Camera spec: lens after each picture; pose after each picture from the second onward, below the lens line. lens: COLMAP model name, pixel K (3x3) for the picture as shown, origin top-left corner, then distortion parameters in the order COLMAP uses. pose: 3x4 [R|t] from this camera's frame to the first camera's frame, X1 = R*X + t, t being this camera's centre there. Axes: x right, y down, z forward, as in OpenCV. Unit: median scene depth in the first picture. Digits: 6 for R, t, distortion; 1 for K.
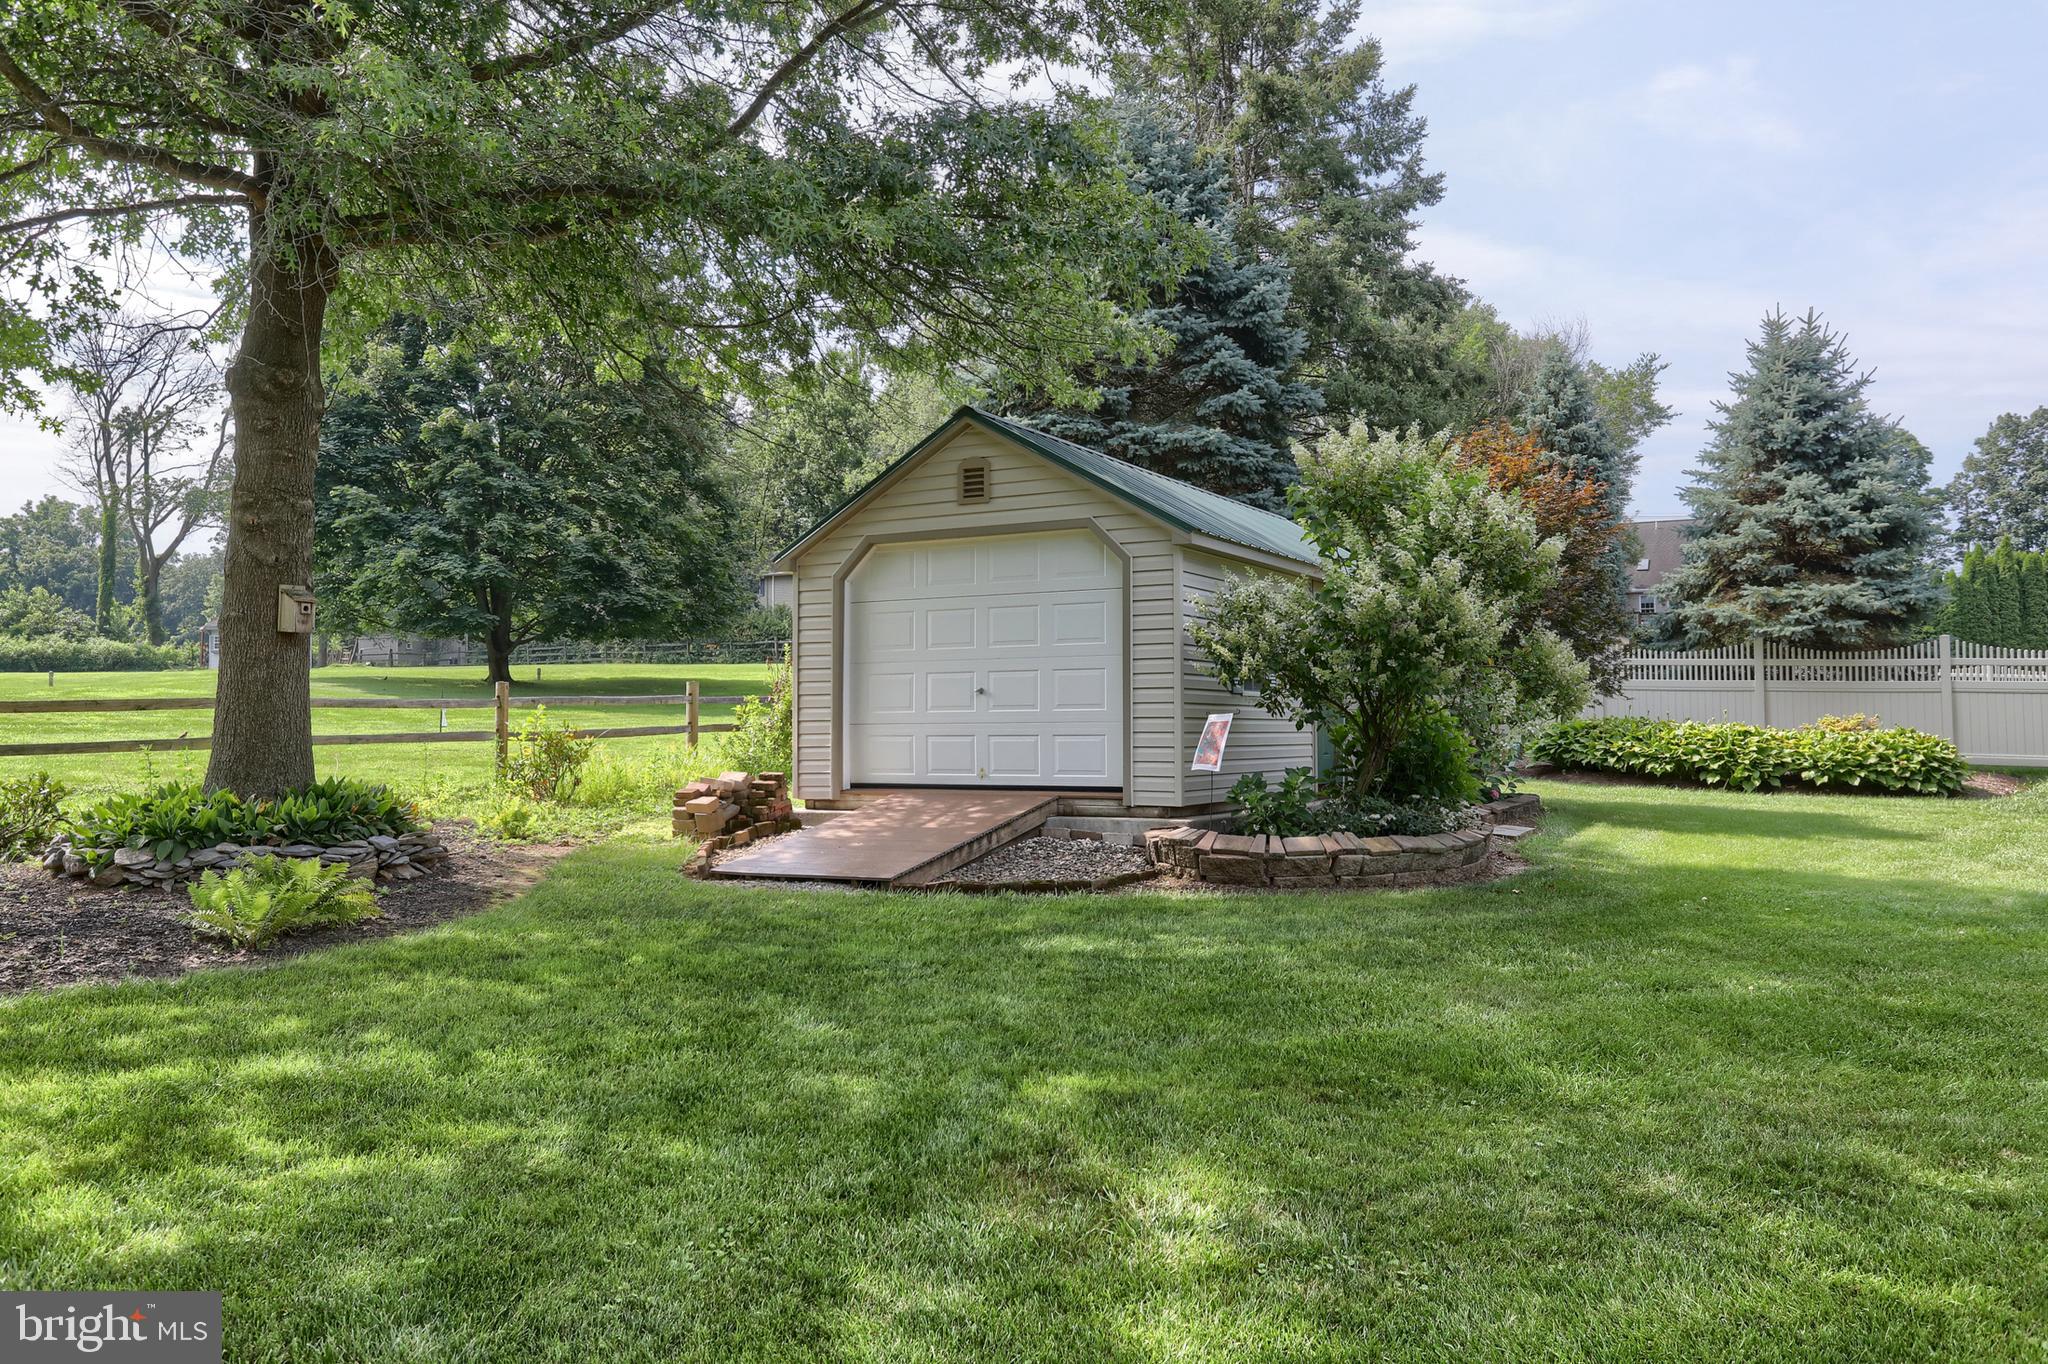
lens RADIAL K [[1535.6, 0, 1024.0], [0, 1535.6, 682.0], [0, 0, 1]] dist [-0.003163, 0.002153]
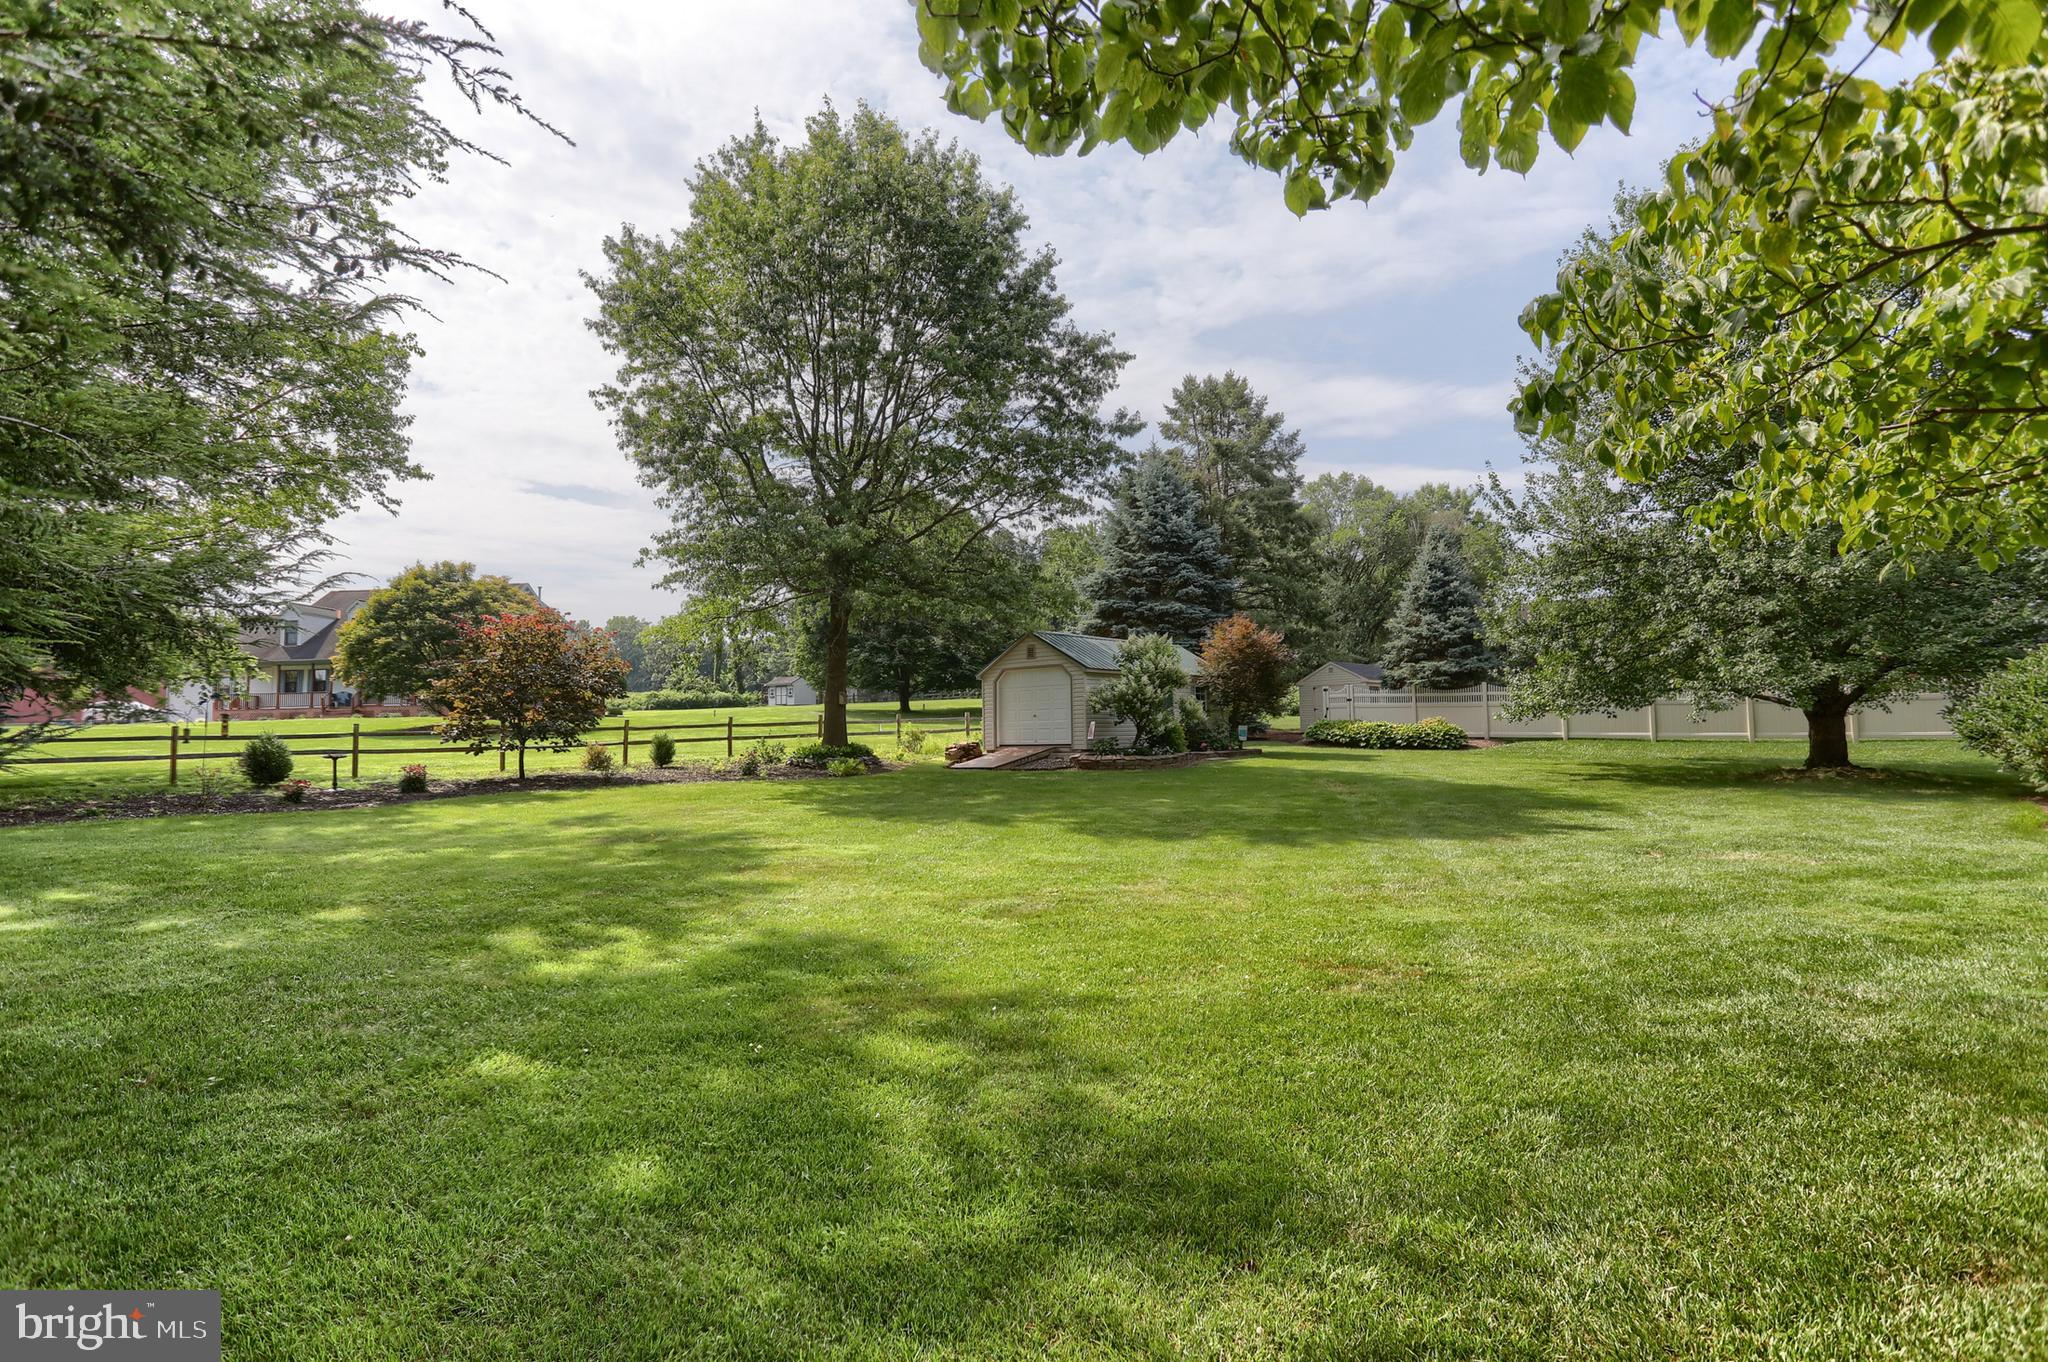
lens RADIAL K [[1015.3, 0, 1017.9], [0, 1015.3, 669.5], [0, 0, 1]] dist [-0.060879, 0.035412]
pose [[0.974073, -0.026983, -0.224620, 0.270675], [0.019464, 0.999176, -0.035624, -0.010179], [0.225396, 0.030328, 0.973795, -0.711678]]
